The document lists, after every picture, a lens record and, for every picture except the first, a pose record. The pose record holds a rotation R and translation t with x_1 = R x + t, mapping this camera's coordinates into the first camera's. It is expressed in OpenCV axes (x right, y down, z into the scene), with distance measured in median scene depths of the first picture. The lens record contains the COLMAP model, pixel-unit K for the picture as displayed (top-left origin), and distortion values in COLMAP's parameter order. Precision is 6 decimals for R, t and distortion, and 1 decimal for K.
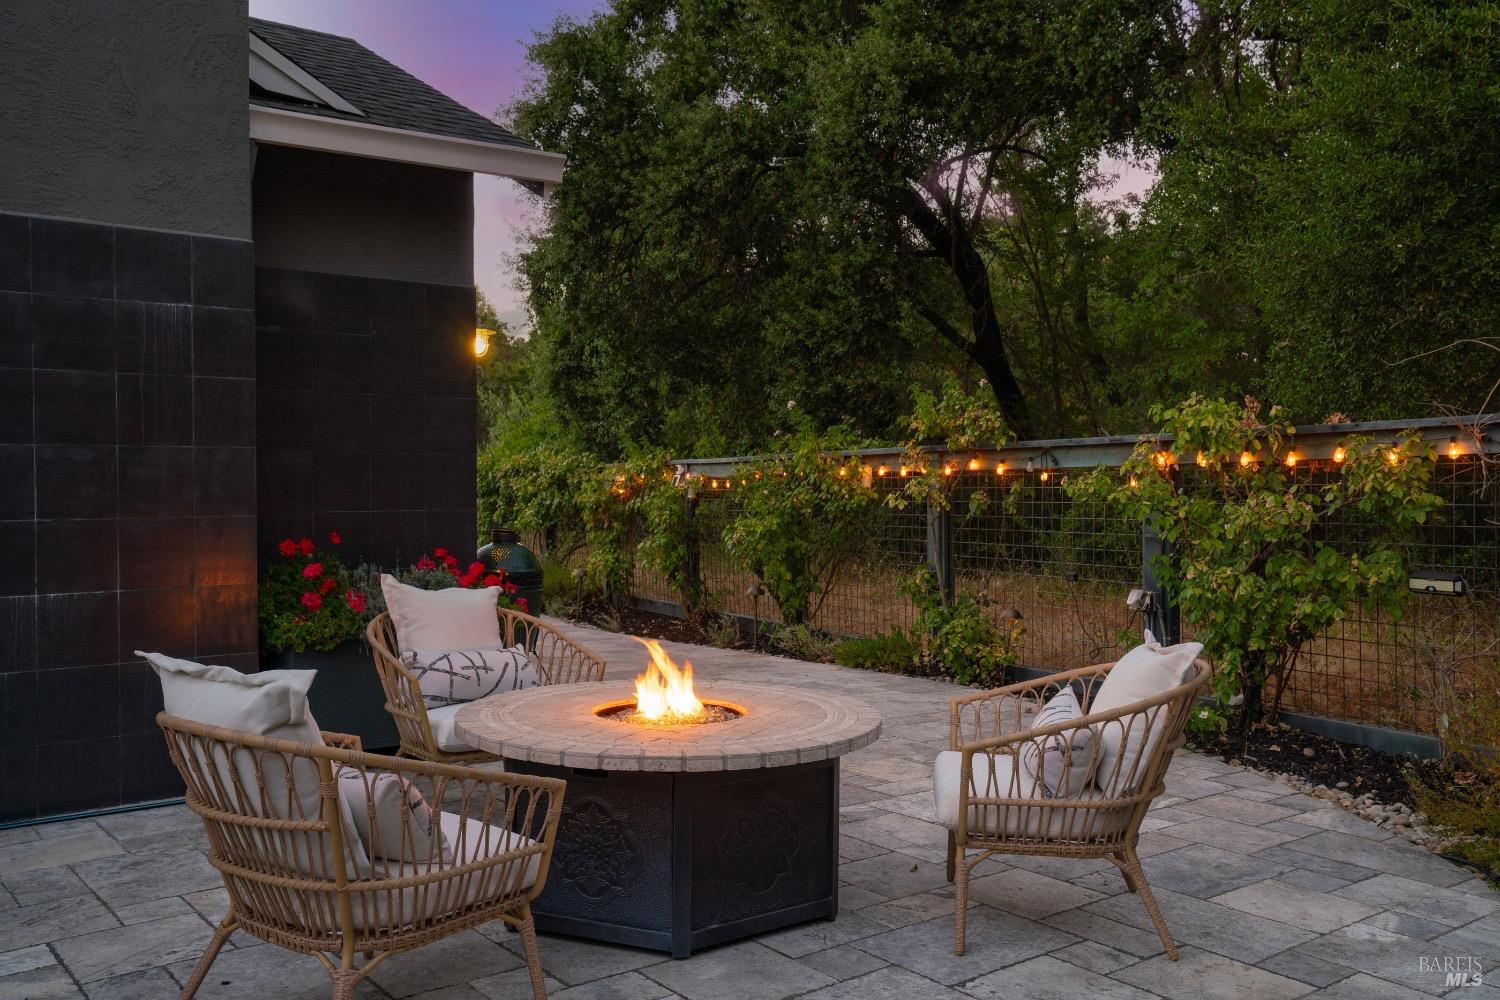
lens RADIAL K [[1334.2, 0, 750.0], [0, 1334.2, 500.0], [0, 0, 1]] dist [-0.052489, 0.150949]
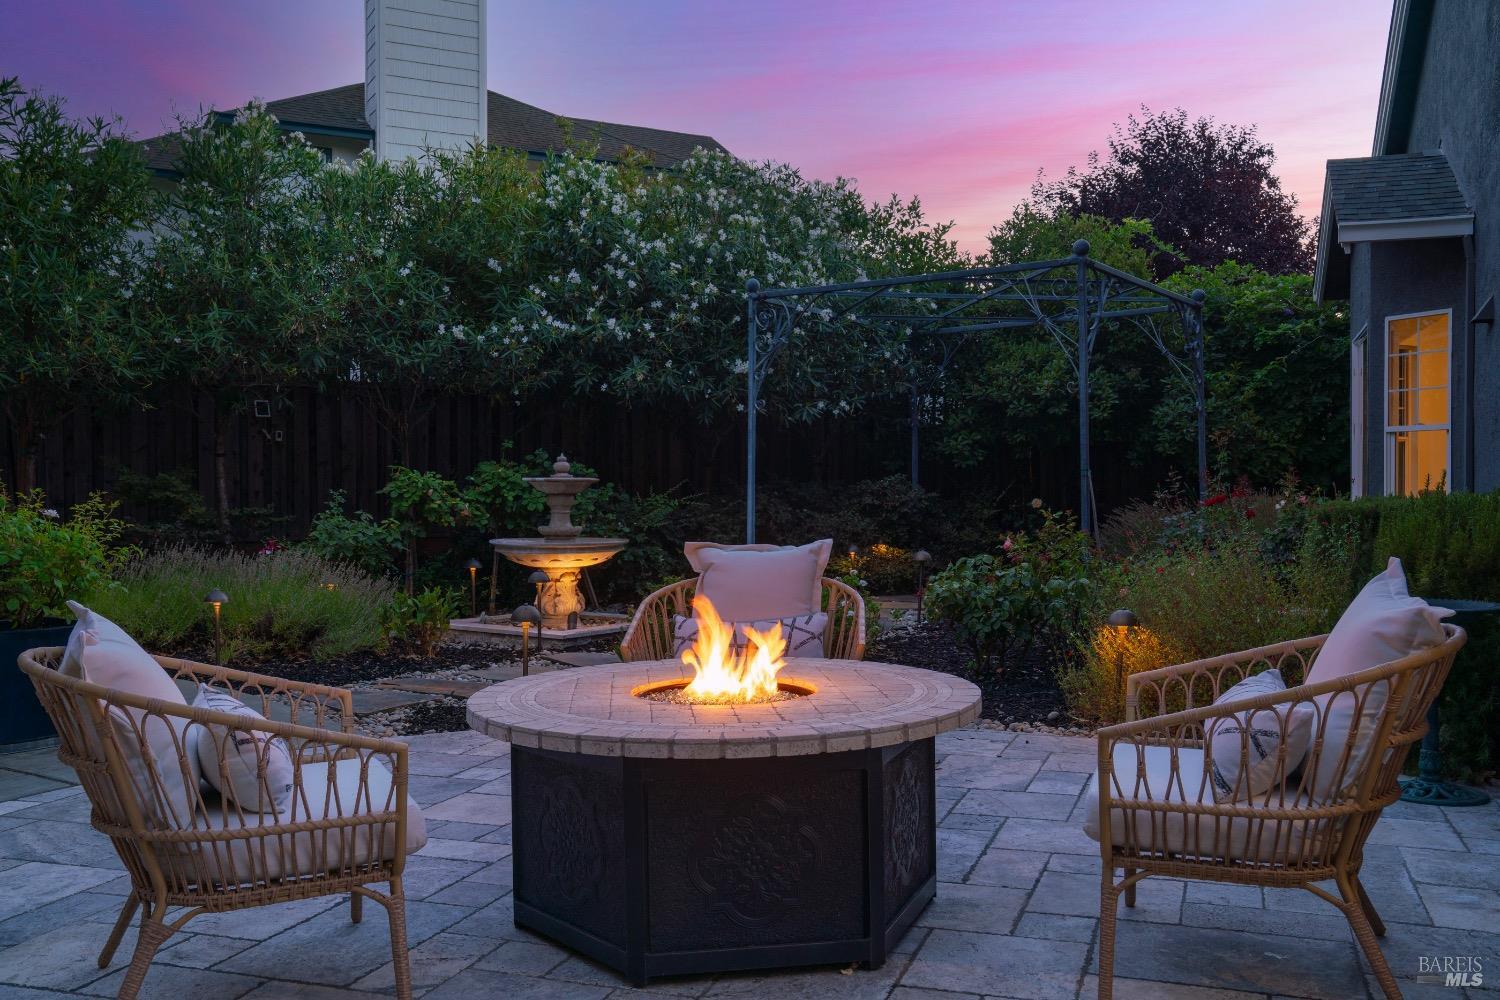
lens RADIAL K [[1334.2, 0, 750.0], [0, 1334.2, 500.0], [0, 0, 1]] dist [-0.052489, 0.150949]
pose [[-0.853656, 0.009587, -0.520749, 0.366024], [-0.000384, 0.999819, 0.019036, 0.023065], [0.520837, 0.016450, -0.853498, 1.747360]]
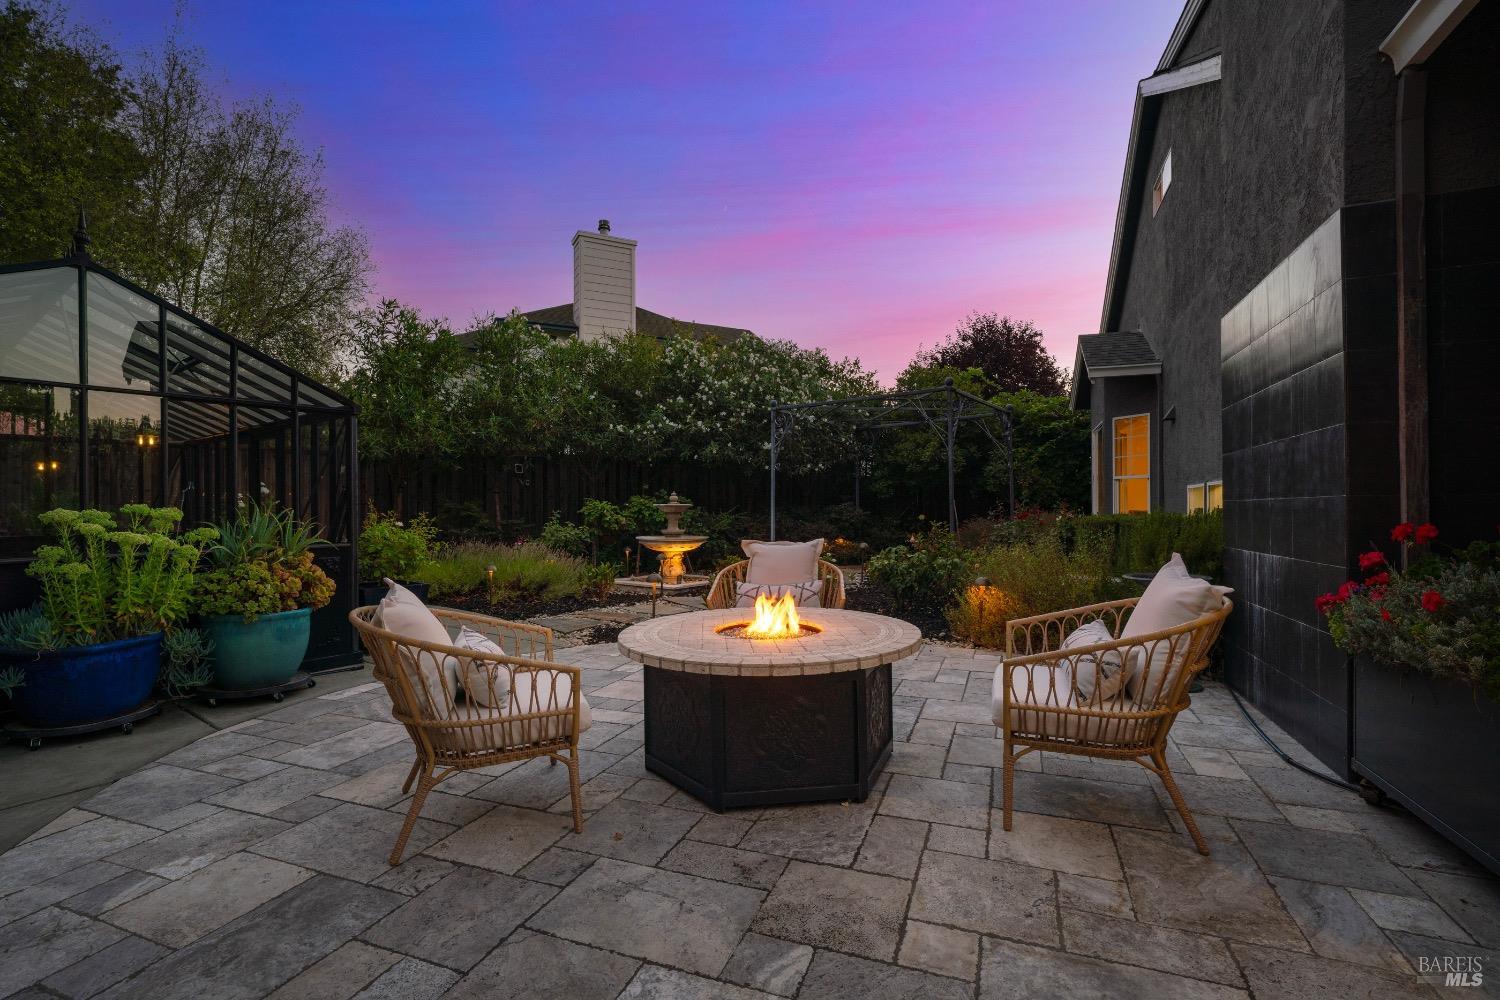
lens RADIAL K [[668.7, 0, 750.8], [0, 668.7, 504.5], [0, 0, 1]] dist [-0.000762, -0.000041]
pose [[-0.866677, 0.002503, -0.498864, 0.318549], [0.000871, 0.999993, 0.003504, 0.021856], [0.498870, 0.002602, -0.866673, 1.637539]]
